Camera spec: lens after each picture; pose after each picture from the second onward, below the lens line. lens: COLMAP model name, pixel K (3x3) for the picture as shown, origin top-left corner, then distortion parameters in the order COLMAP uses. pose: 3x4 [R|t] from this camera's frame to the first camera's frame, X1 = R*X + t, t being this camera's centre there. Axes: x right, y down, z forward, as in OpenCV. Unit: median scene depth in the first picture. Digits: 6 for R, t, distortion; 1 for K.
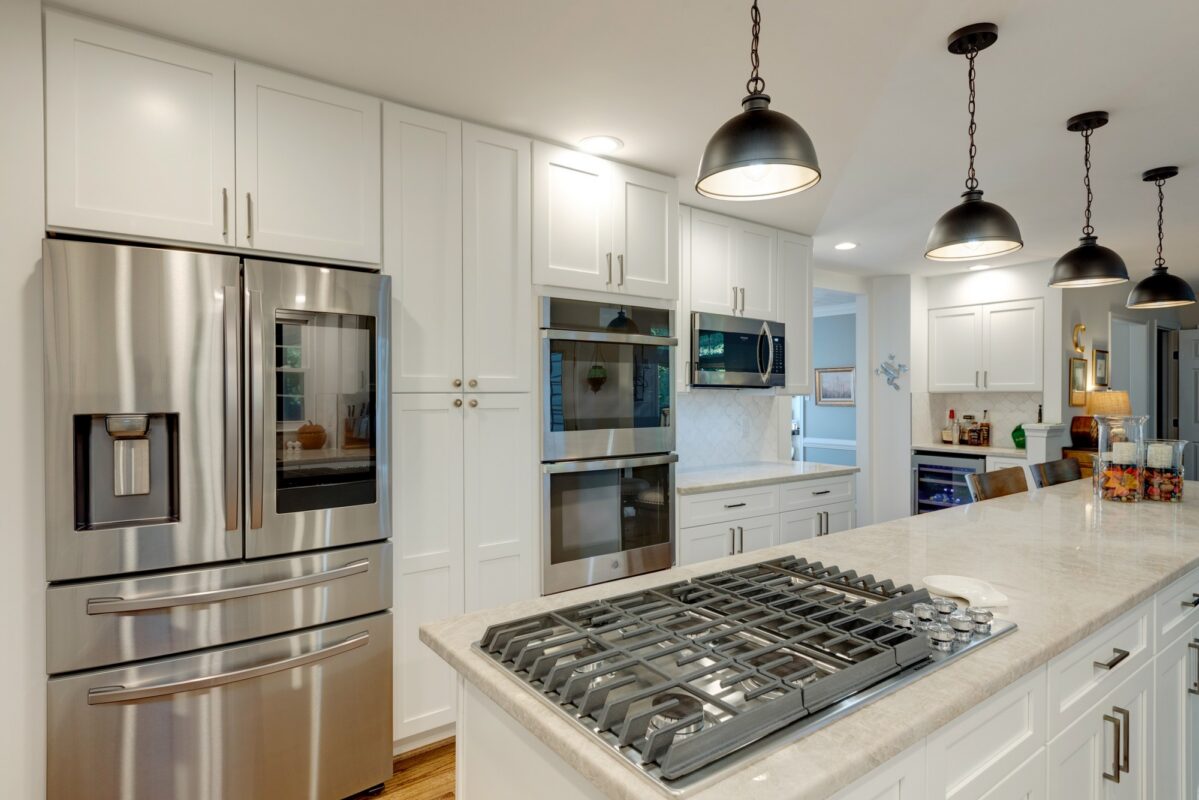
lens RADIAL K [[644.0, 0, 599.6], [0, 644.0, 396.6], [0, 0, 1]] dist [-0.000608, -0.000207]
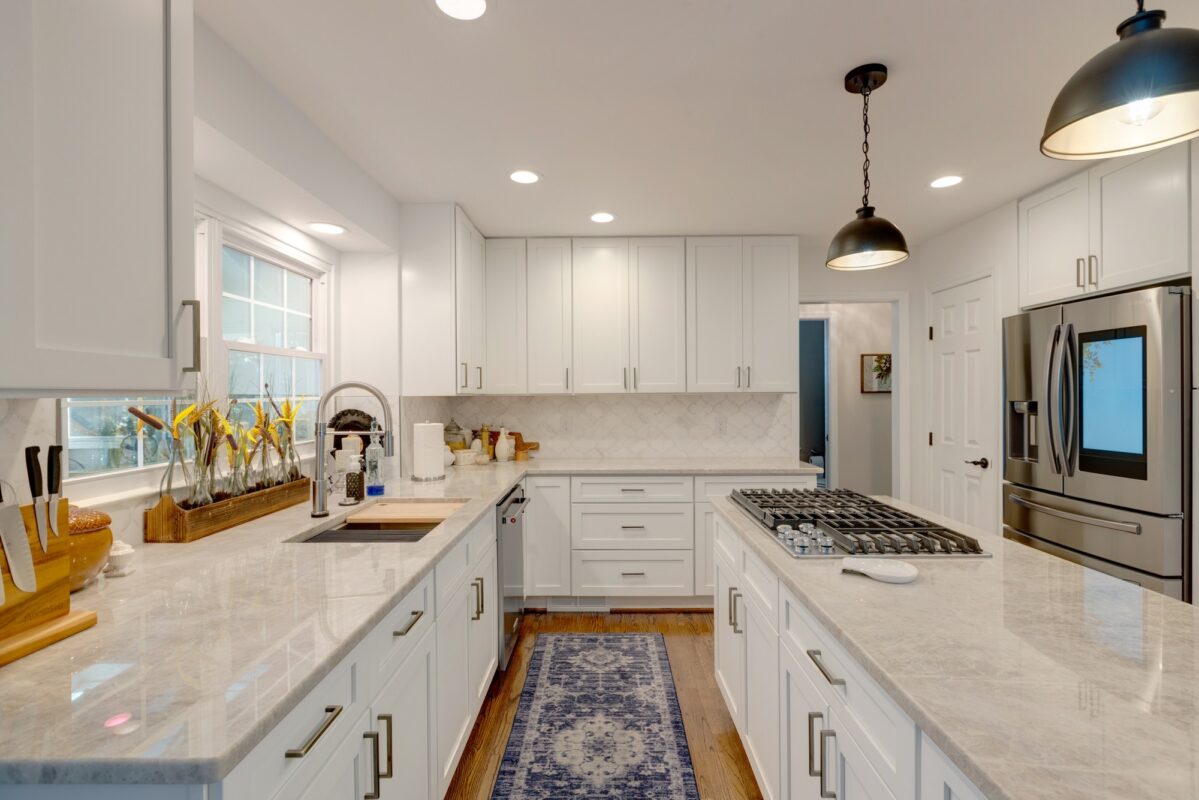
lens RADIAL K [[557.2, 0, 601.8], [0, 557.2, 398.2], [0, 0, 1]] dist [-0.004779, 0.000622]
pose [[-0.598424, 0.008923, -0.801130, 0.456305], [0.003739, 0.999958, 0.008345, -0.000323], [0.801171, 0.001999, -0.598432, 0.338634]]
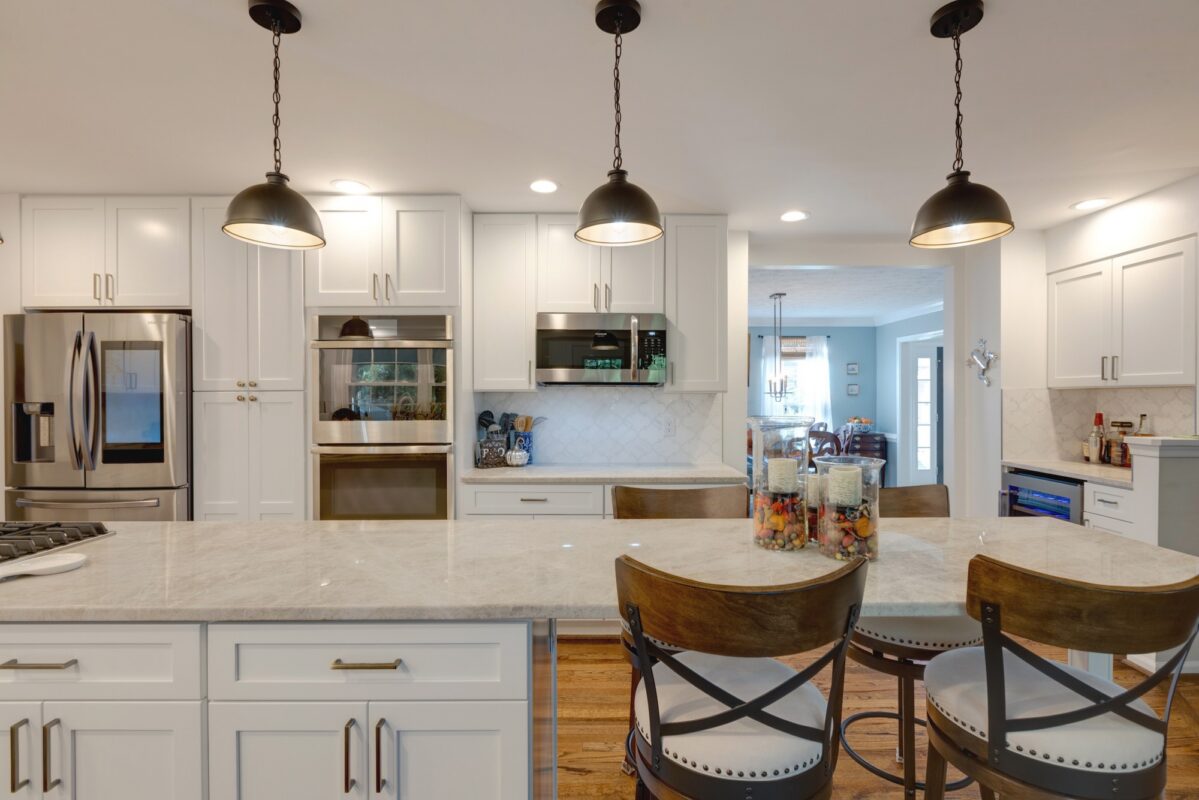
lens RADIAL K [[557.2, 0, 601.8], [0, 557.2, 398.2], [0, 0, 1]] dist [-0.004779, 0.000622]
pose [[0.808985, 0.000841, -0.587828, 0.536548], [0.000140, 0.999999, 0.001623, 0.003839], [0.587829, -0.001395, 0.808984, 0.228099]]
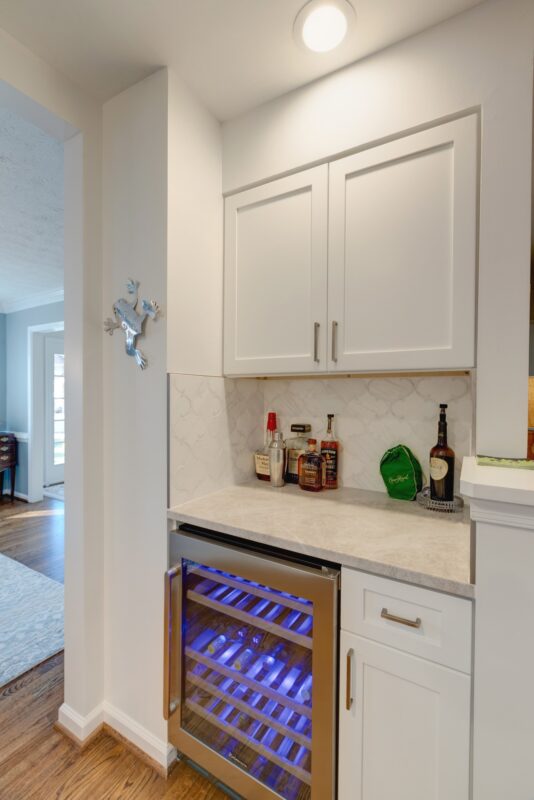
lens RADIAL K [[352.9, 0, 265.7], [0, 352.9, 396.3], [0, 0, 1]] dist [0.002942, -0.003122]
pose [[0.922314, 0.003652, 0.386423, 0.501363], [-0.005202, 0.999982, 0.002966, 0.007804], [-0.386406, -0.004745, 0.922317, 0.859115]]
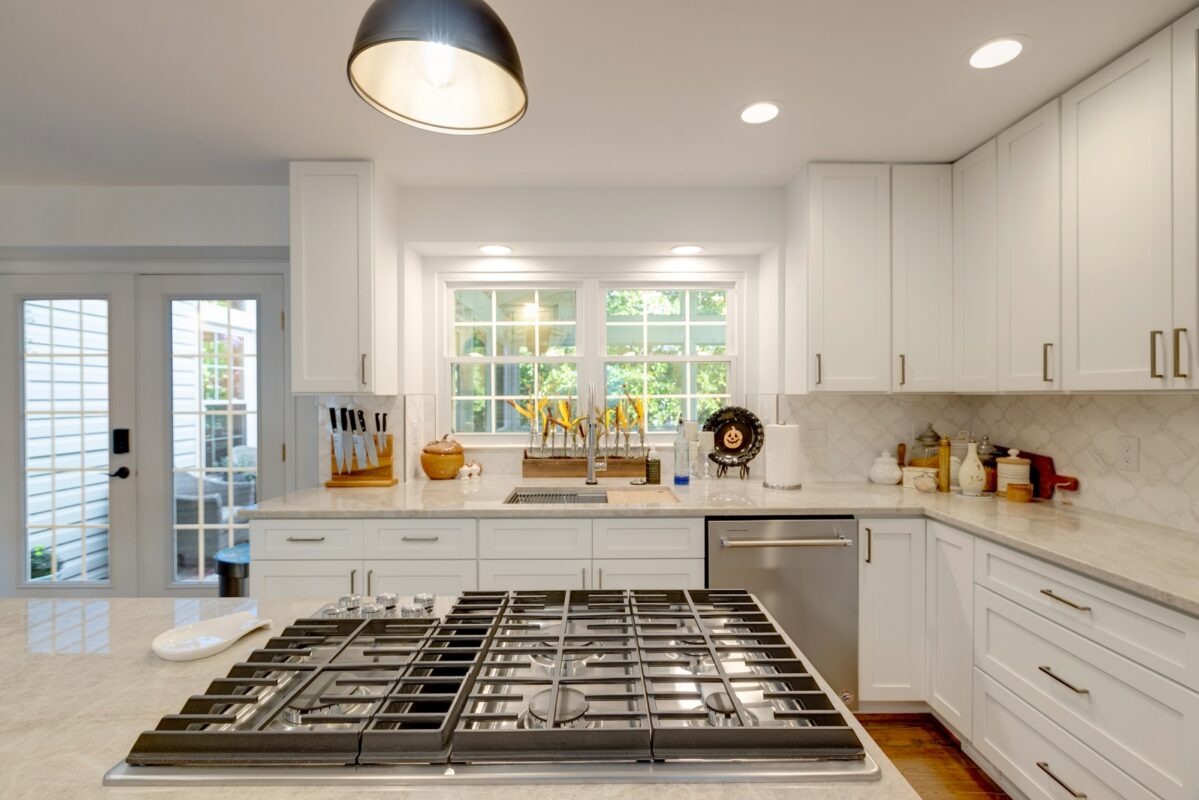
lens RADIAL K [[551.2, 0, 605.2], [0, 551.2, 397.4], [0, 0, 1]] dist [-0.002279, -0.000022]
pose [[-0.814047, -0.000747, 0.580798, -0.067588], [0.004503, 0.999961, 0.007598, -0.000414], [-0.580781, 0.008800, -0.814012, 0.362771]]
